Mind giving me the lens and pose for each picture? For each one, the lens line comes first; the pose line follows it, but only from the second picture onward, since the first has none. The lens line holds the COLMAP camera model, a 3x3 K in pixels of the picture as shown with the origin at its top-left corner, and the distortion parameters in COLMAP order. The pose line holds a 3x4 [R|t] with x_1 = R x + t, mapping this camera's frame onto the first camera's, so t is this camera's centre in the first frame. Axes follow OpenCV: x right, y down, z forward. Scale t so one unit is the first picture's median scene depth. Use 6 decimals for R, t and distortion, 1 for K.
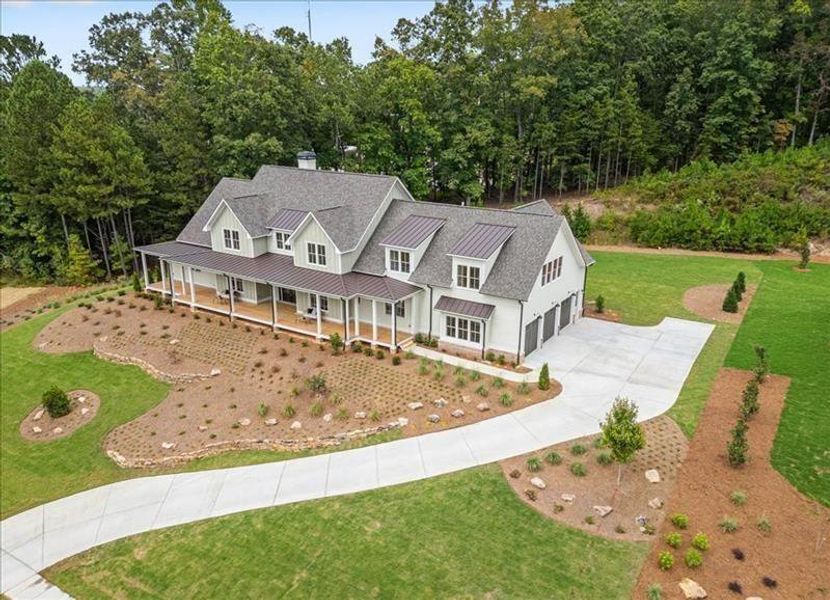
lens RADIAL K [[622.4, 0, 415.0], [0, 622.4, 300.0], [0, 0, 1]] dist [0.006361, 0.001537]
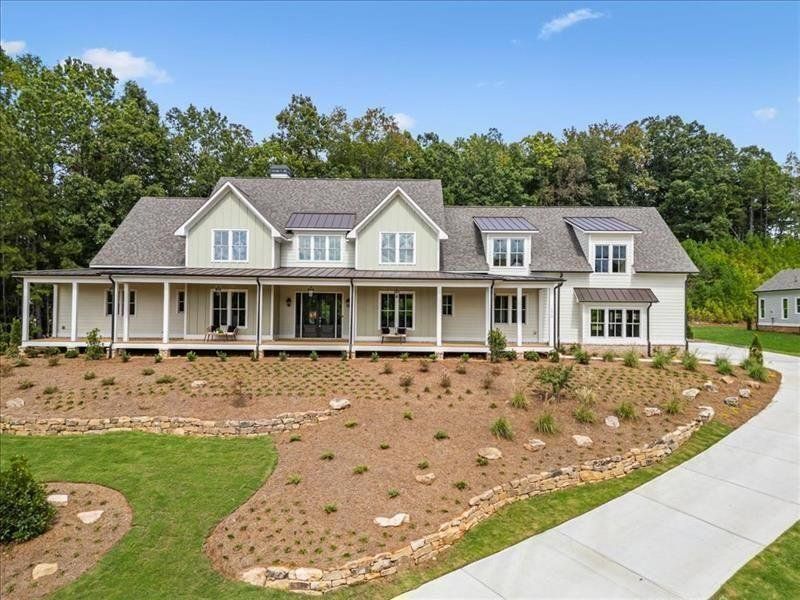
lens RADIAL K [[557.5, 0, 400.0], [0, 557.5, 300.0], [0, 0, 1]] dist [0.022706, -0.001245]
pose [[0.868045, -0.001173, 0.496485, -0.517611], [0.147096, 0.955708, -0.254922, 0.160894], [-0.474196, 0.294314, 0.829770, 0.532674]]
